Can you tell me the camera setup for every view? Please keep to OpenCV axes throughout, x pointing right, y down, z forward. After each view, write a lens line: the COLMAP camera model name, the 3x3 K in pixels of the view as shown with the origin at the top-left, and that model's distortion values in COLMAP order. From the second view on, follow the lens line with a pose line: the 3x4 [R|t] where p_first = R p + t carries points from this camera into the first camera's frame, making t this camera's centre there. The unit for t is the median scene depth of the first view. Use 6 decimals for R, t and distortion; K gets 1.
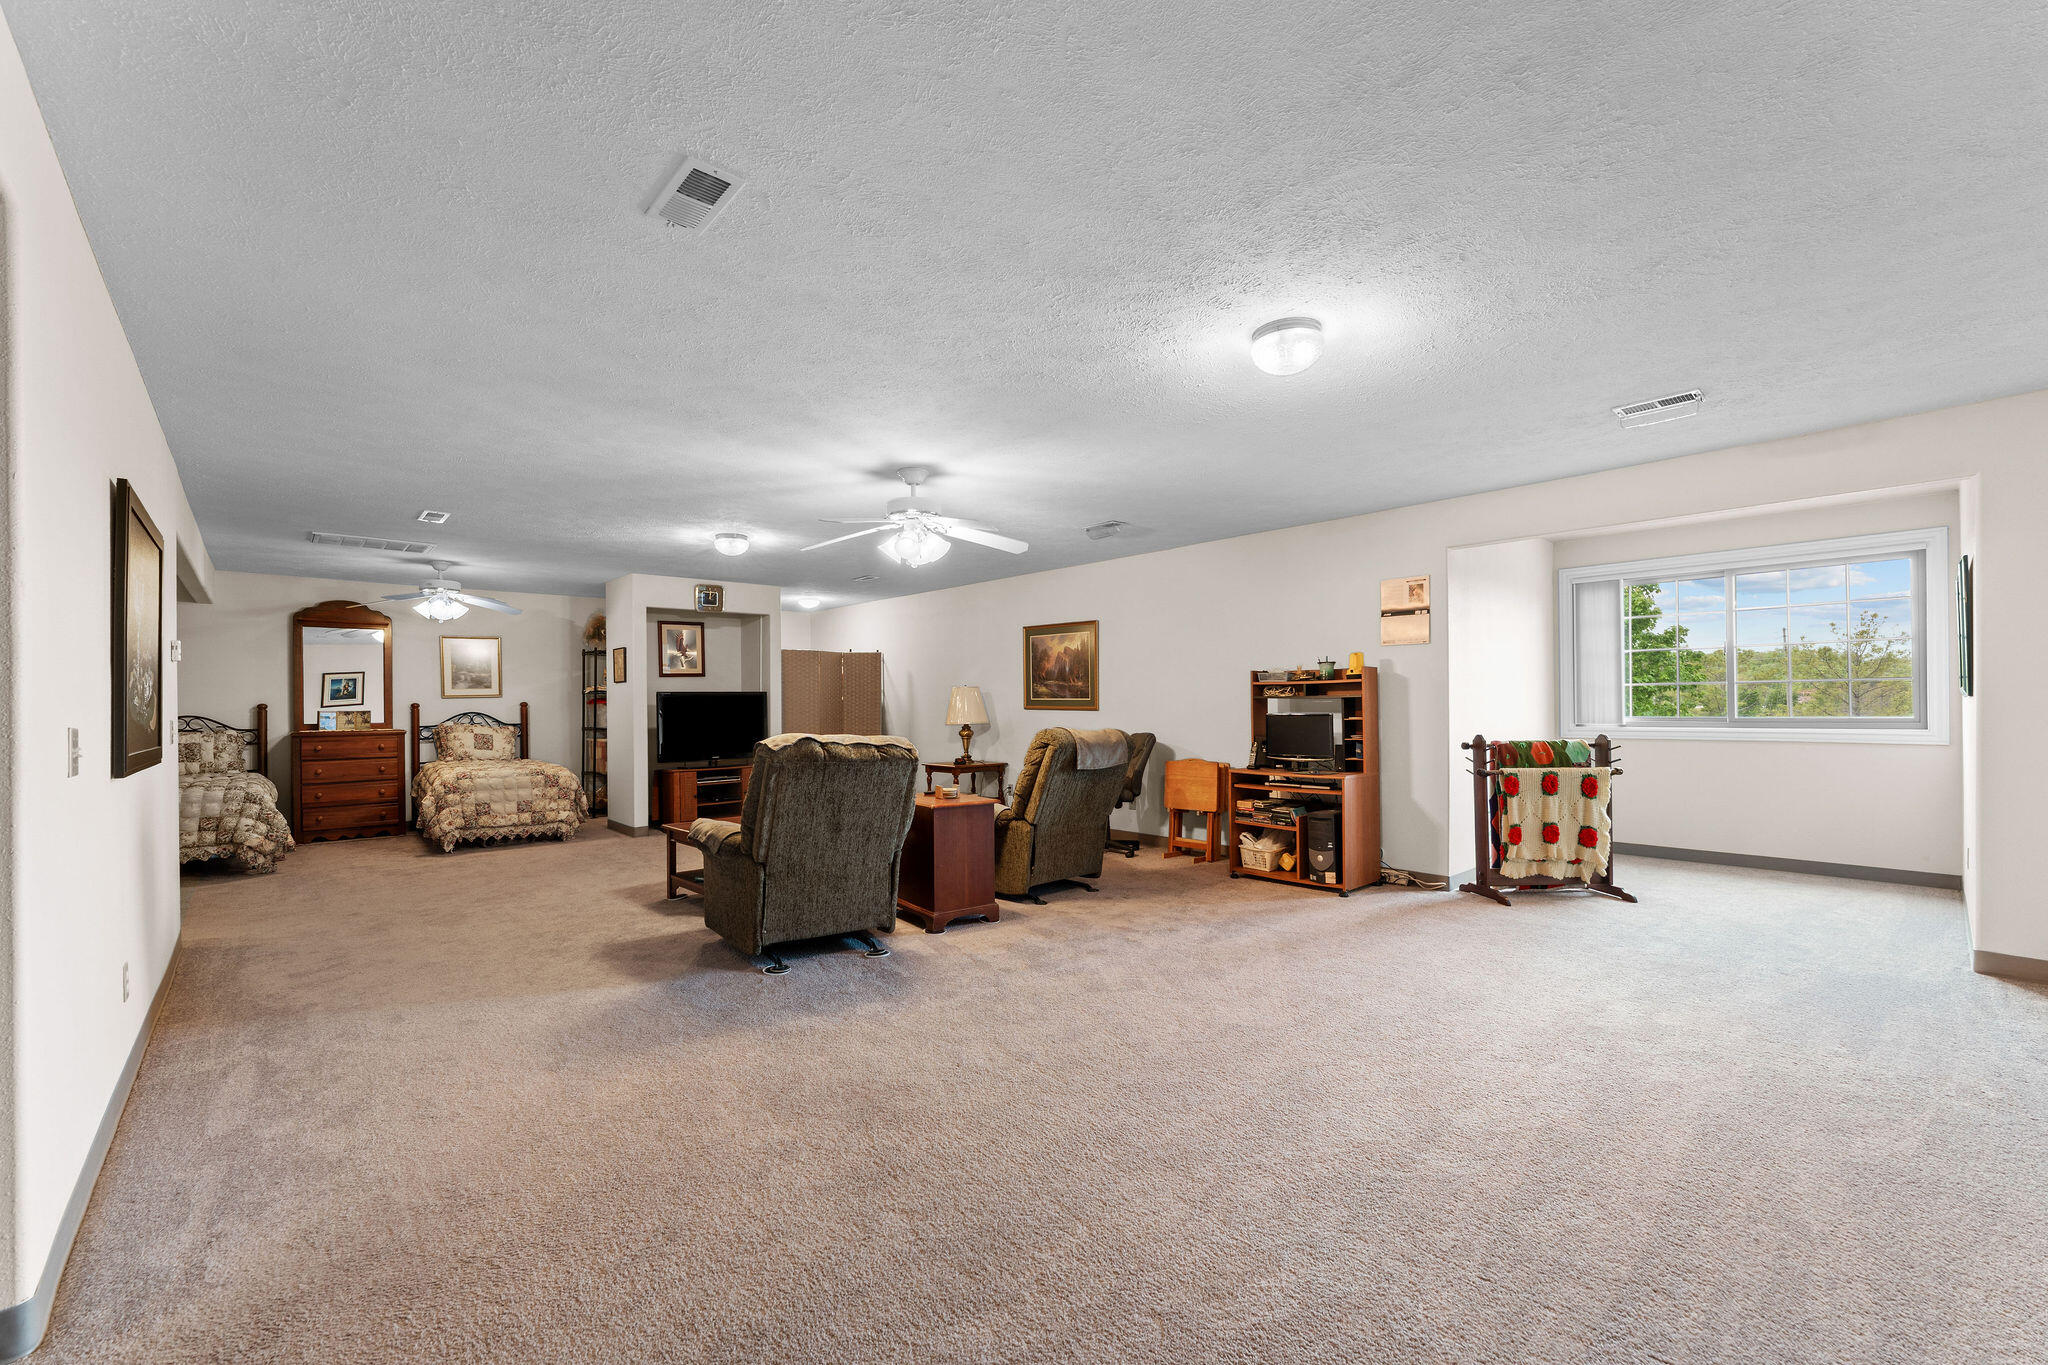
lens RADIAL K [[811.9, 0, 1015.3], [0, 811.9, 690.6], [0, 0, 1]] dist [-0.000730, -0.000230]
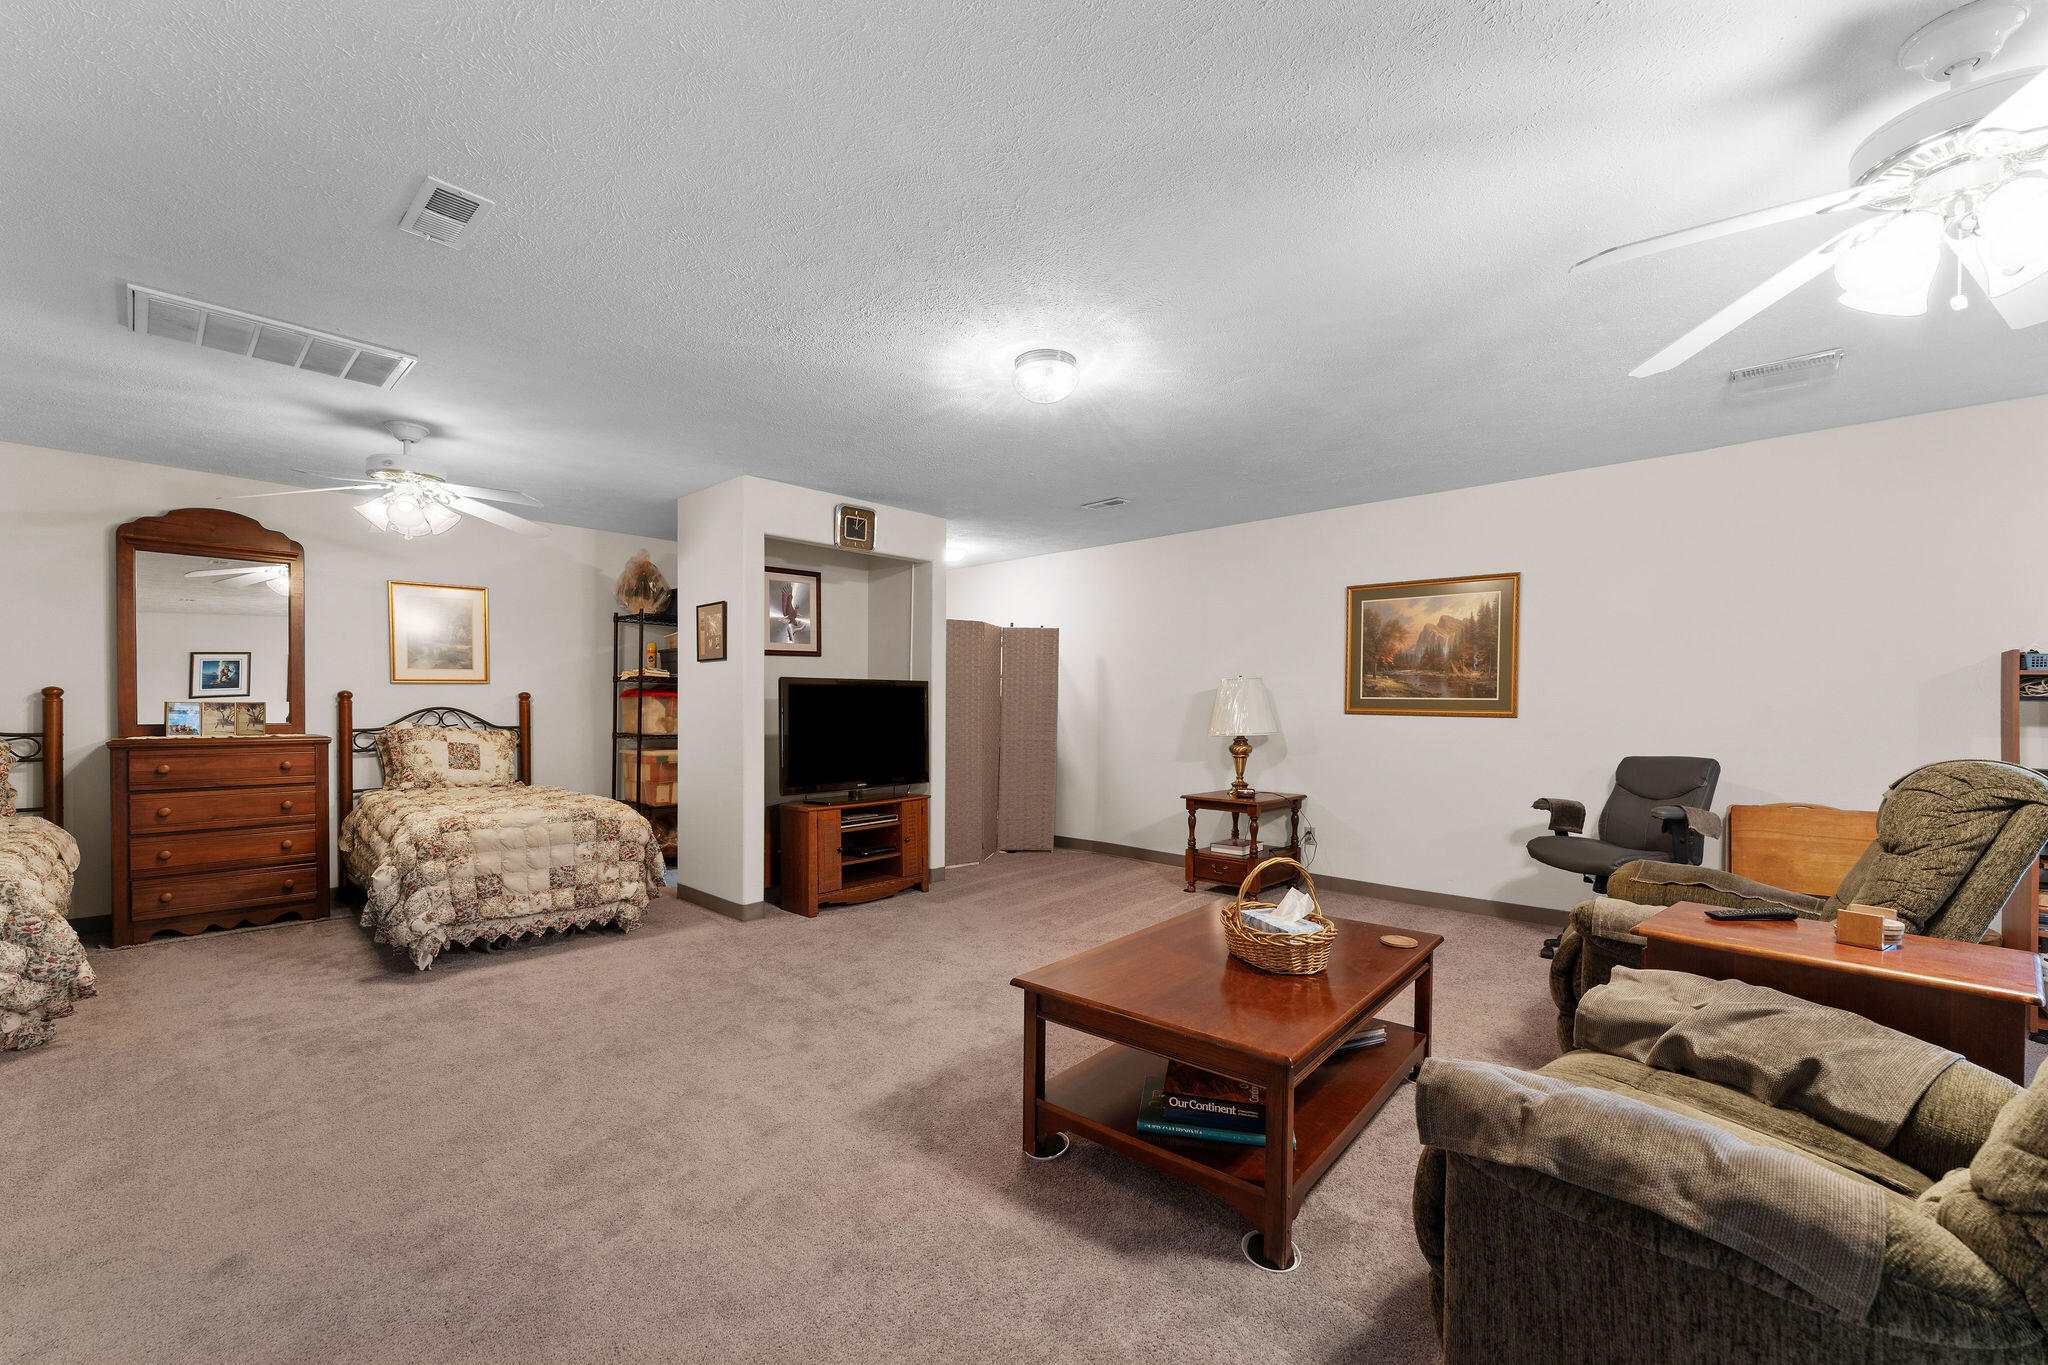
lens RADIAL K [[818.4, 0, 1028.5], [0, 818.4, 703.3], [0, 0, 1]] dist [-0.000043, -0.000374]
pose [[0.996299, 0.013290, 0.084925, -0.307977], [-0.014371, 0.999823, 0.012129, 0.010853], [-0.084749, -0.013304, 0.996314, 0.380451]]
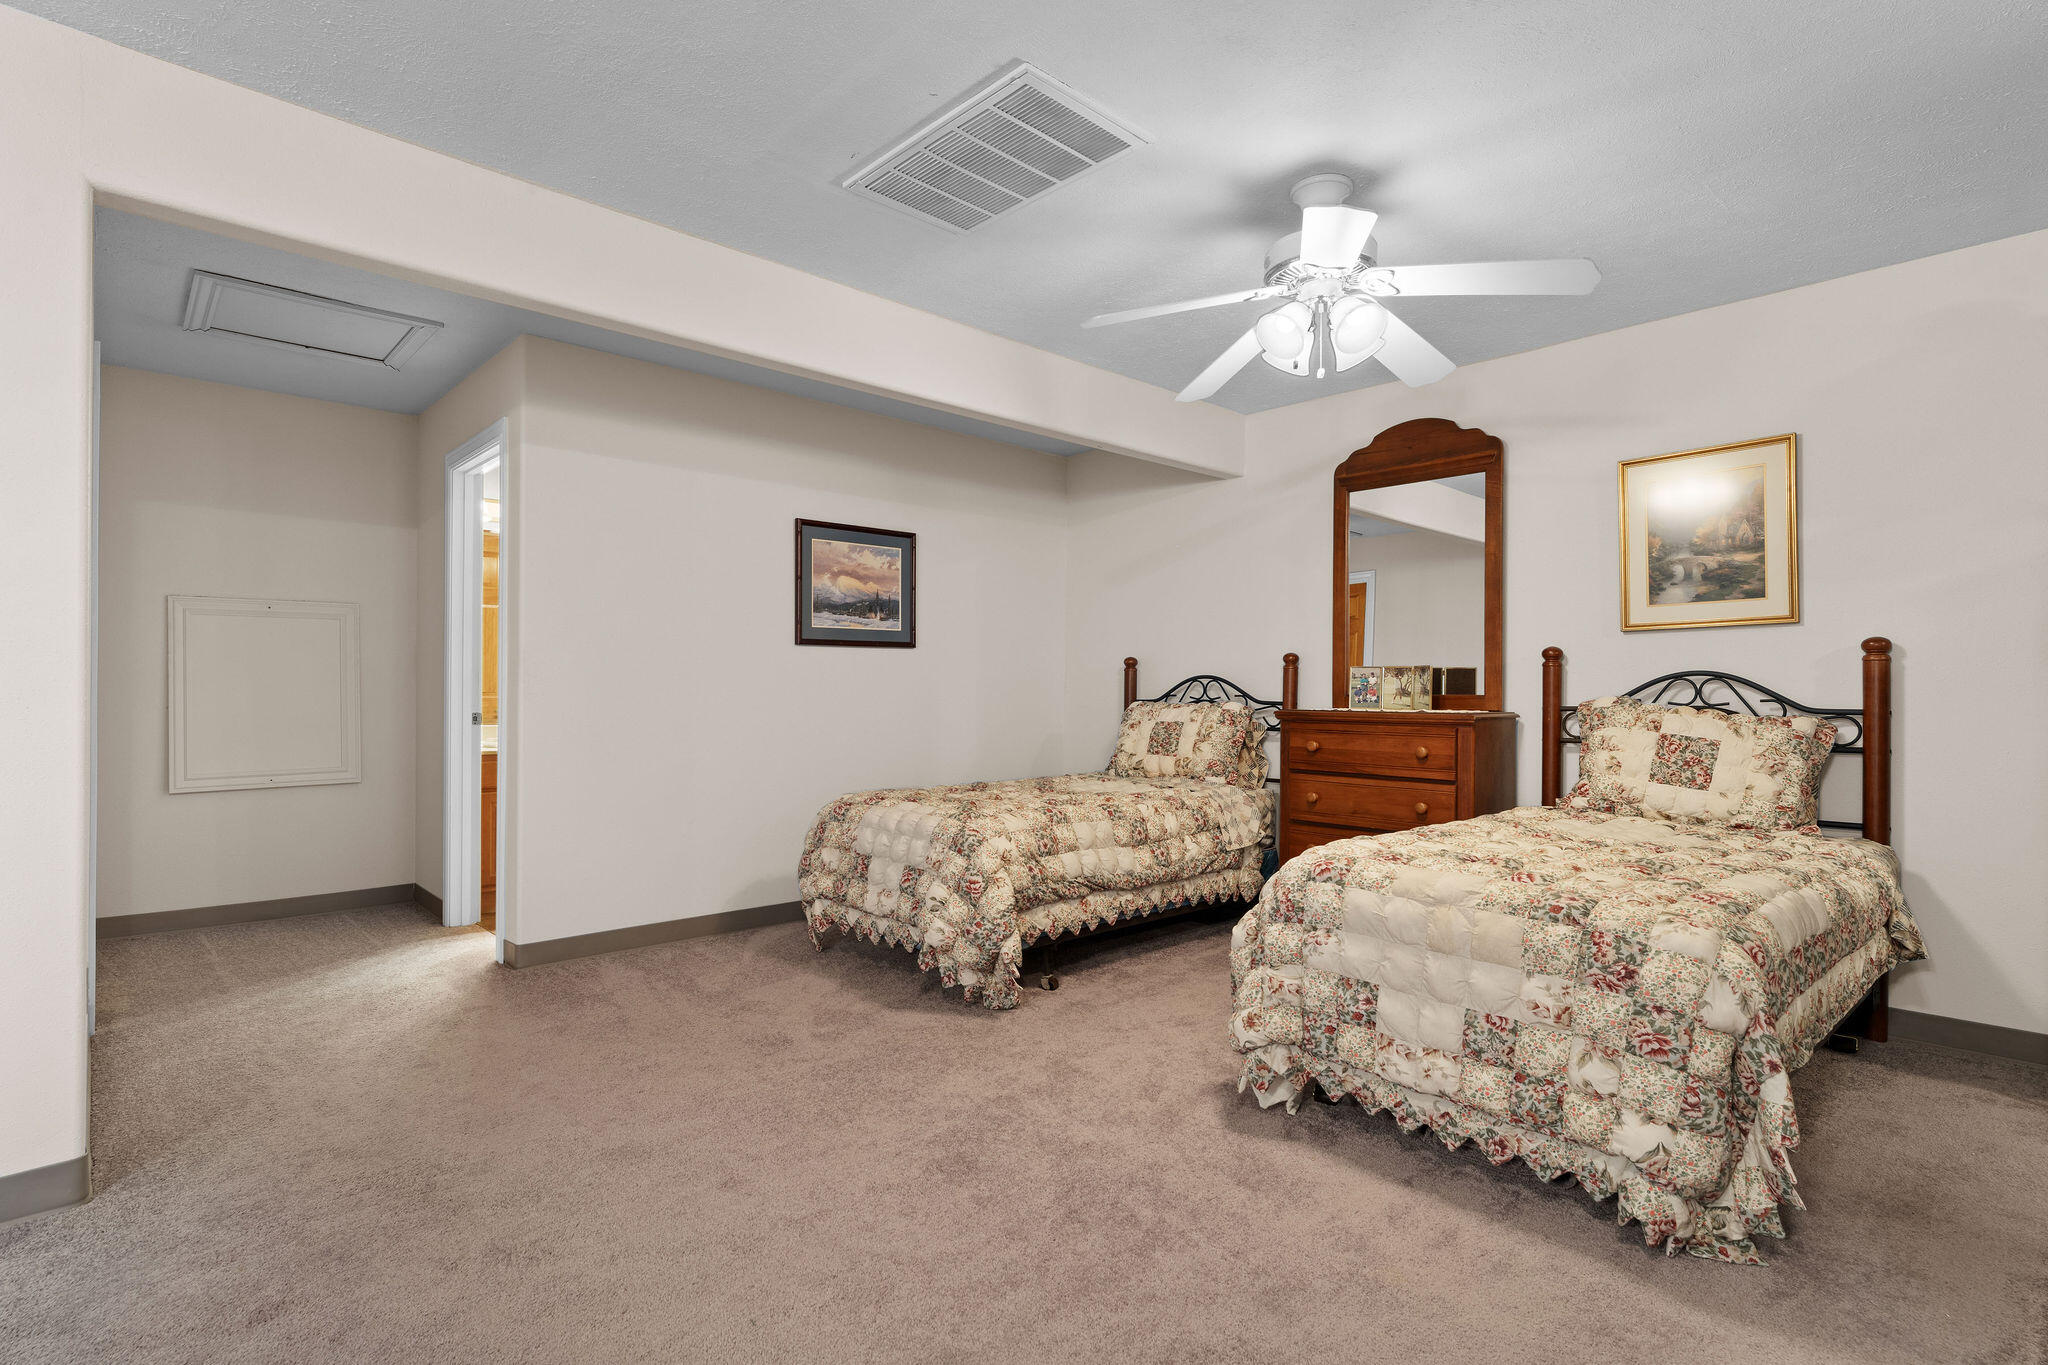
lens RADIAL K [[1002.0, 0, 1018.4], [0, 1002.0, 692.2], [0, 0, 1]] dist [-0.000474, -0.000133]
pose [[0.007258, 0.010591, -0.999918, -0.281014], [0.008877, 0.999904, 0.010655, 0.031501], [0.999934, -0.008954, 0.007164, 0.788134]]
